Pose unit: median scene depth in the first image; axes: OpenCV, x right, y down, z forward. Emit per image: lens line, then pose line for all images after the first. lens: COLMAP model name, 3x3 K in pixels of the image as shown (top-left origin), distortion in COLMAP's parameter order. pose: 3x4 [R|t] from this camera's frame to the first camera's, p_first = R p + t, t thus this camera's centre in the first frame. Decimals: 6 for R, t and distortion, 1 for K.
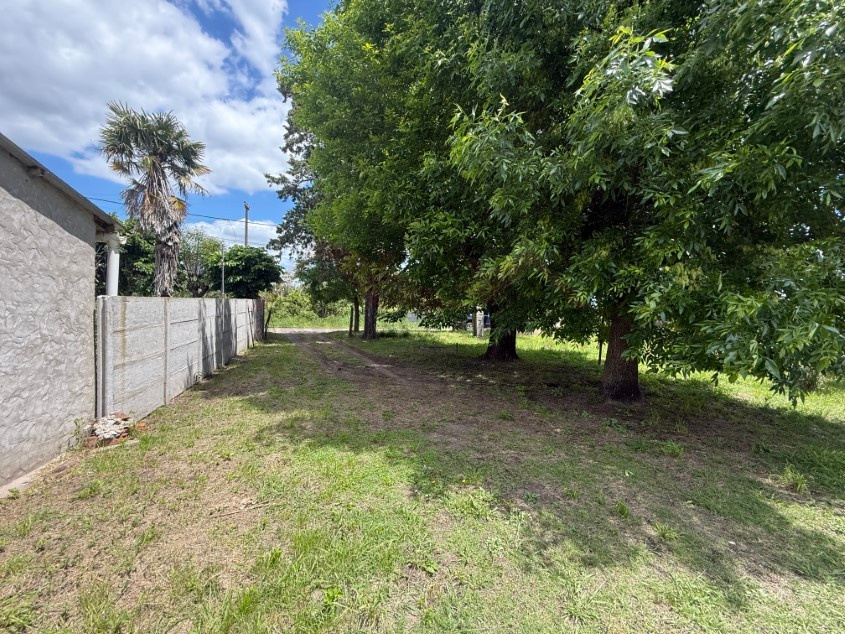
lens RADIAL K [[346.5, 0, 415.0], [0, 346.5, 314.6], [0, 0, 1]] dist [0.028183, -0.000520]
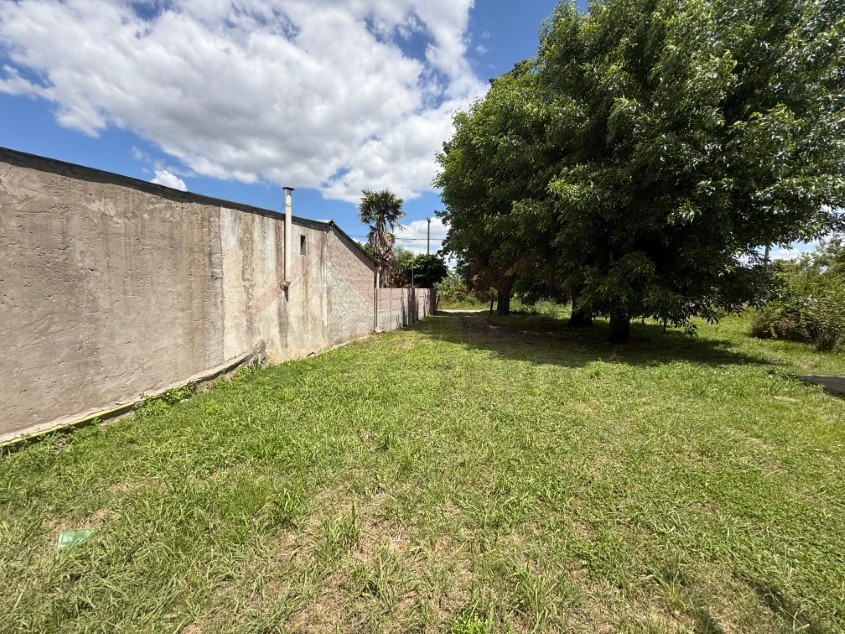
lens RADIAL K [[346.5, 0, 423.1], [0, 346.5, 318.0], [0, 0, 1]] dist [0.028183, -0.000520]
pose [[0.884344, 0.016643, -0.466538, 0.219646], [0.003603, 0.999091, 0.042472, 0.019855], [0.466821, -0.039241, 0.883481, -0.361424]]
